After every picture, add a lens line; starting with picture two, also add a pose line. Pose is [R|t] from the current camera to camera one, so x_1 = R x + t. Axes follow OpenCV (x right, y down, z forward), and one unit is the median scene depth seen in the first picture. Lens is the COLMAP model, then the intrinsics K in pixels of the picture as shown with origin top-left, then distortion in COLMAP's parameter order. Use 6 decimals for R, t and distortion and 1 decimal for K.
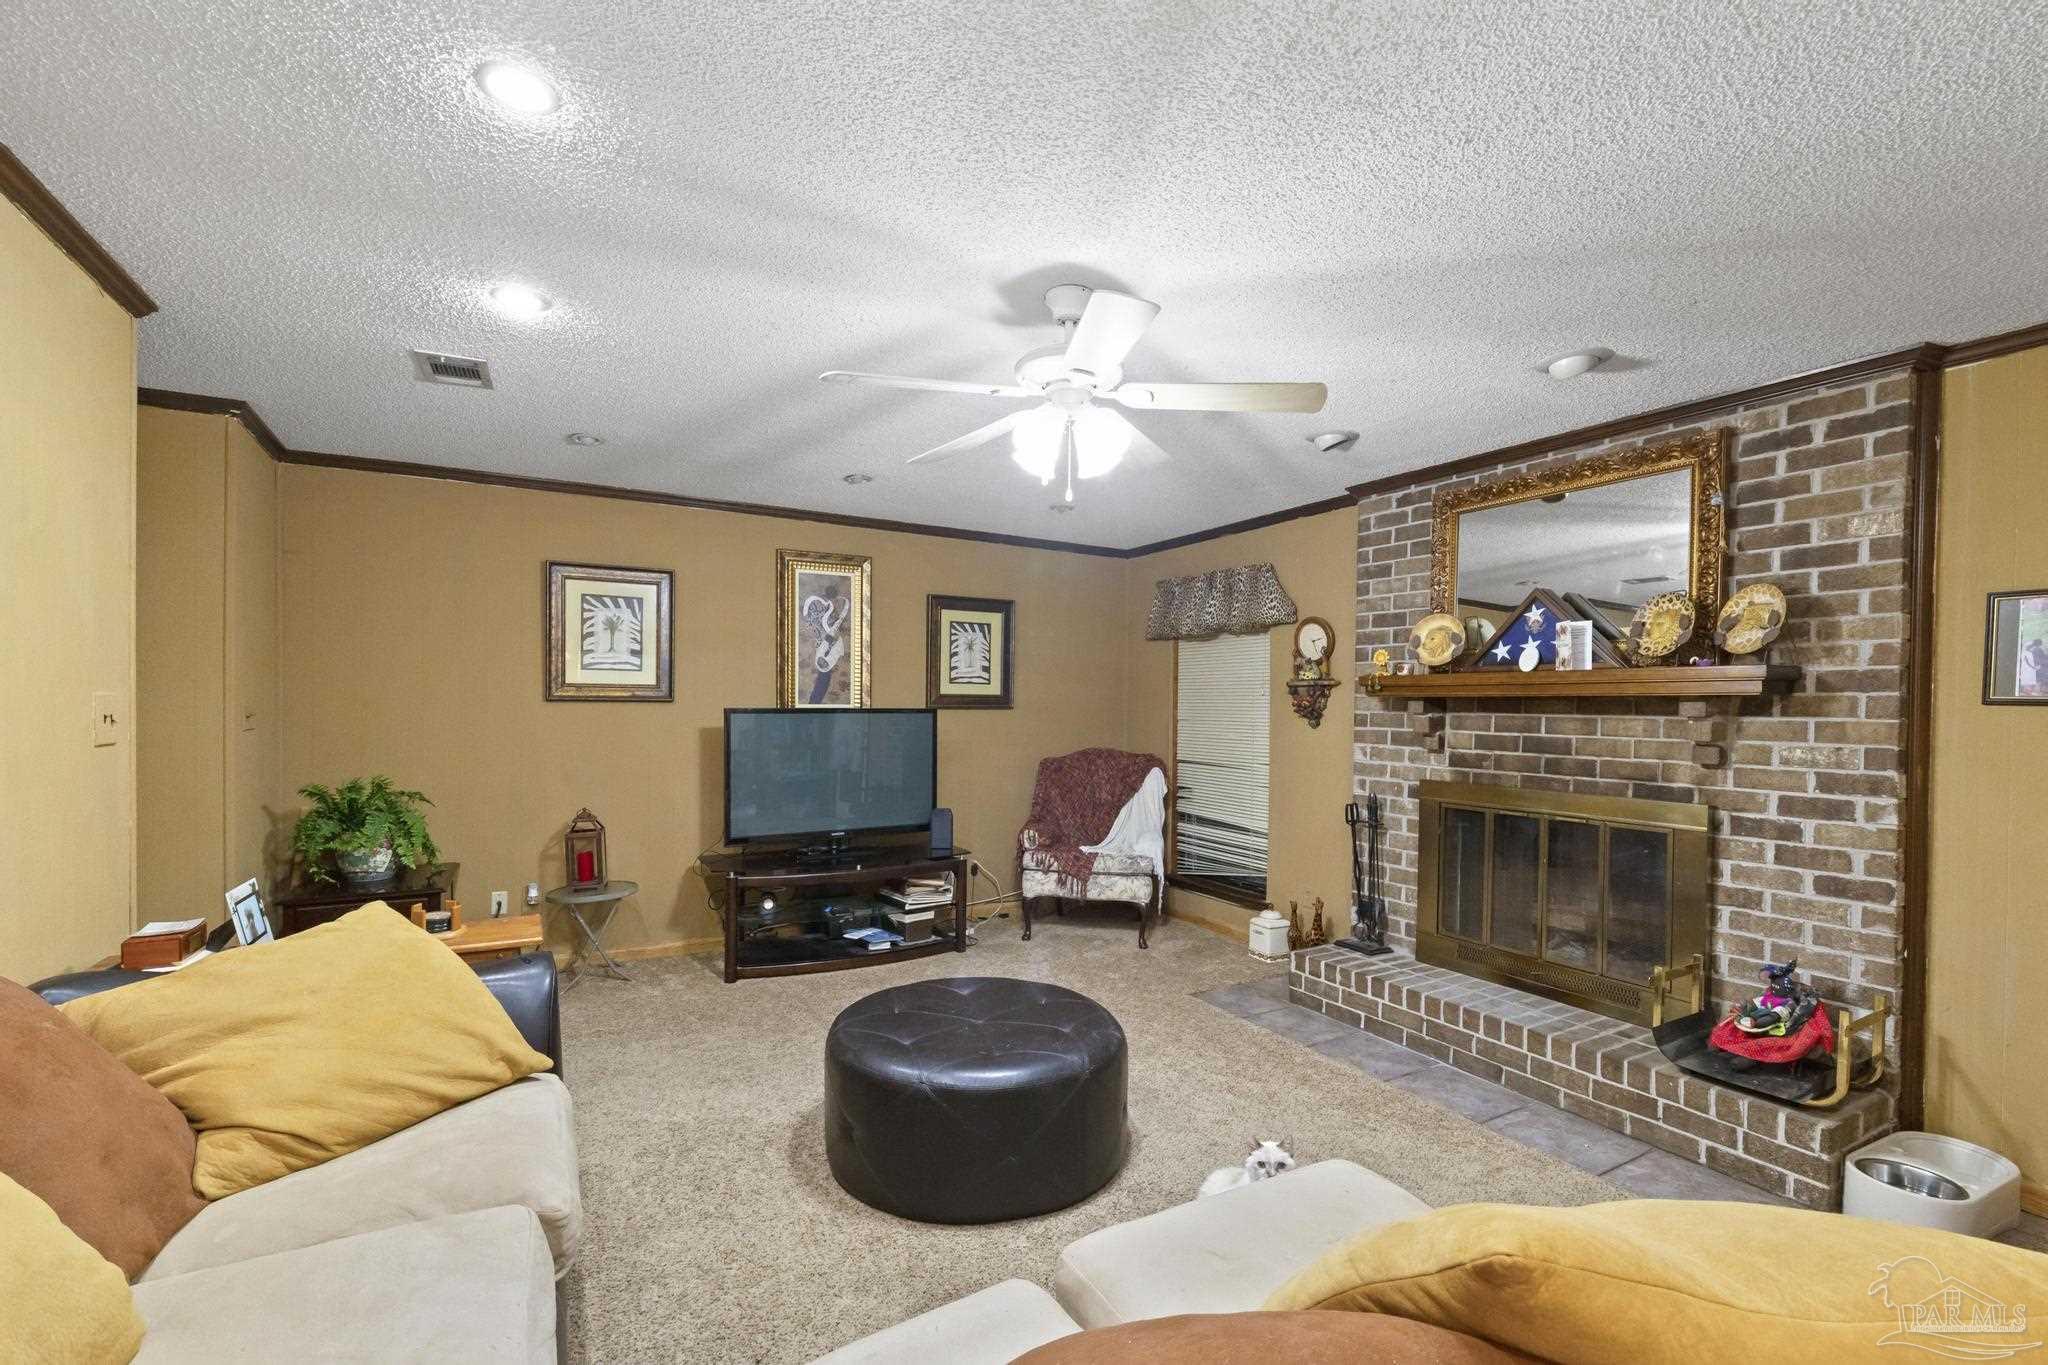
lens RADIAL K [[884.4, 0, 1029.5], [0, 884.4, 705.6], [0, 0, 1]] dist [0.002196, 0.000286]
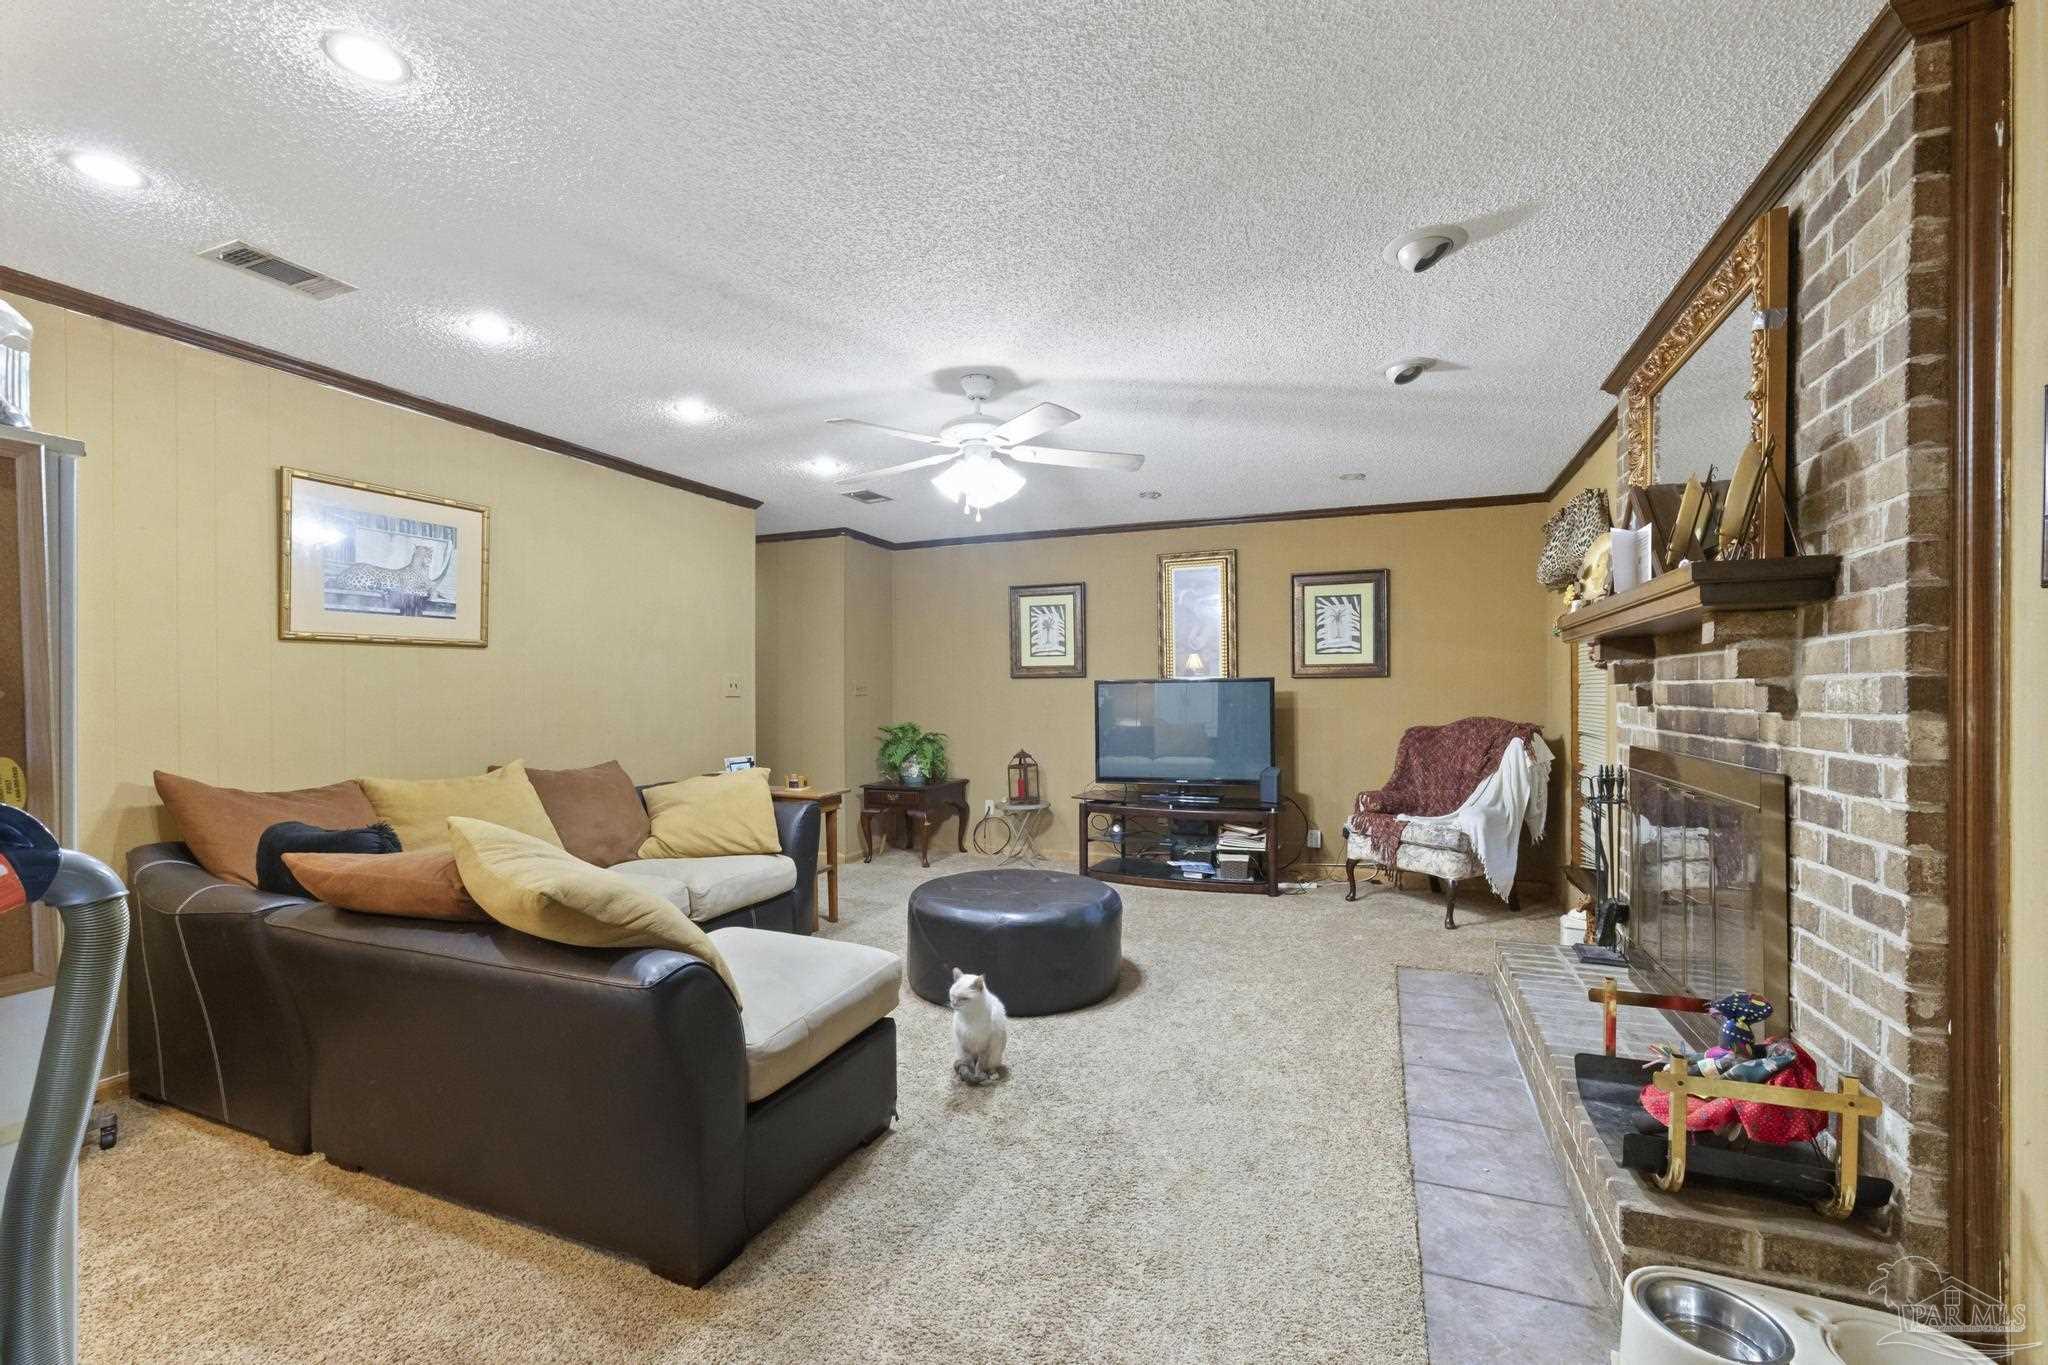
lens RADIAL K [[848.9, 0, 1027.6], [0, 848.9, 670.2], [0, 0, 1]] dist [0.001235, 0.000238]
pose [[0.628876, -0.035060, -0.776715, 0.689336], [0.010808, 0.999280, -0.036355, 0.038997], [0.777431, 0.014468, 0.628802, 0.115774]]
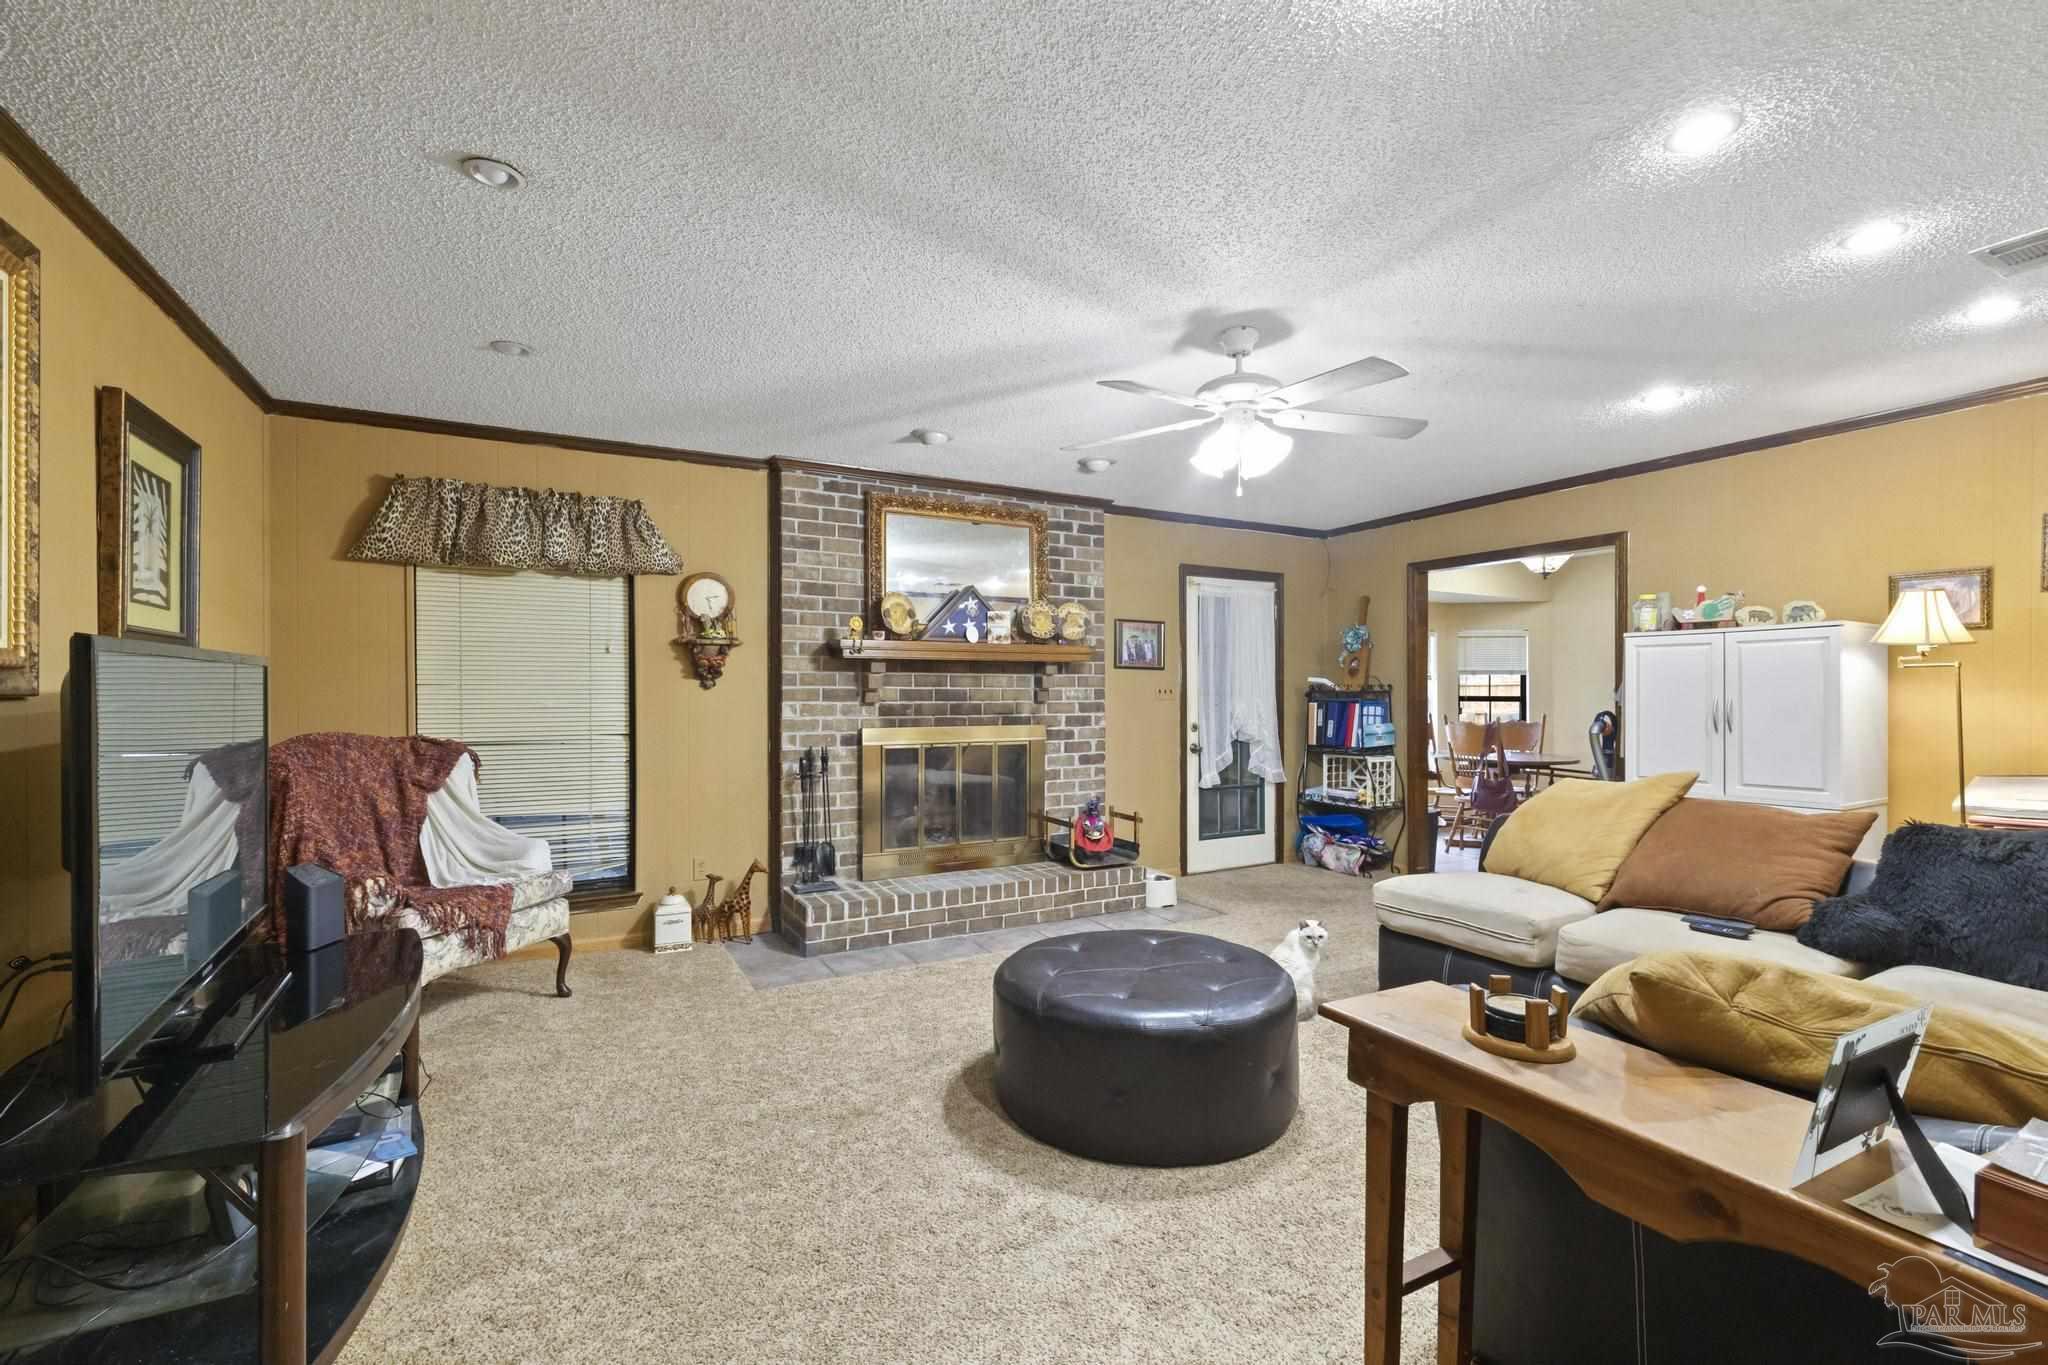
lens RADIAL K [[886.9, 0, 996.7], [0, 886.9, 682.9], [0, 0, 1]] dist [-0.000300, 0.000013]
pose [[0.021578, -0.000118, 0.999767, -0.735775], [0.000834, 1.000000, 0.000100, 0.022003], [-0.999767, 0.000832, 0.021578, 0.786786]]
